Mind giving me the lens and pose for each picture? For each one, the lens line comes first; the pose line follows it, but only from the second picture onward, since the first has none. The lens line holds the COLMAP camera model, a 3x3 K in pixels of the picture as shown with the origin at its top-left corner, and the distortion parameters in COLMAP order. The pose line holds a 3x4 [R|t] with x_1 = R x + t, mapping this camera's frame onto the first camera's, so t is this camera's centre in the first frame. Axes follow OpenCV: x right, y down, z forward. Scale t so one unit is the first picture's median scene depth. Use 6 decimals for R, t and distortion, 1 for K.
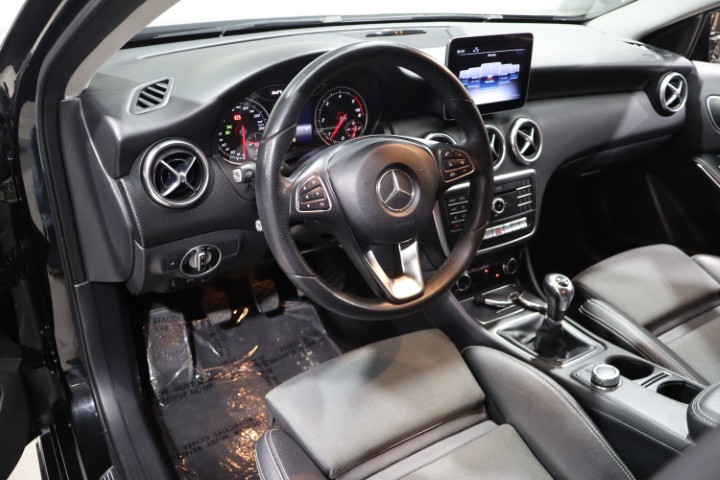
lens RADIAL K [[570.3, 0, 360.0], [0, 570.3, 240.0], [0, 0, 1]] dist [-0.003179, 0.000376]
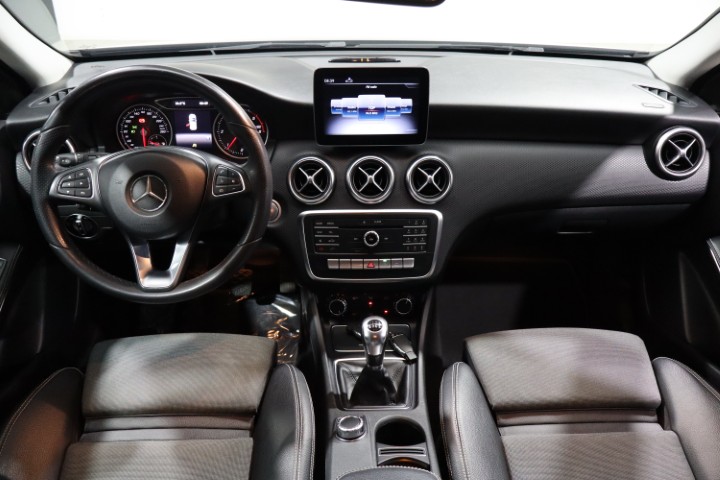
lens RADIAL K [[570.3, 0, 360.0], [0, 570.3, 240.0], [0, 0, 1]] dist [-0.003179, 0.000376]
pose [[0.870546, 0.198070, -0.450465, 0.690392], [-0.210157, 0.977382, 0.023618, -0.079209], [0.444954, 0.074107, 0.892482, 0.117167]]
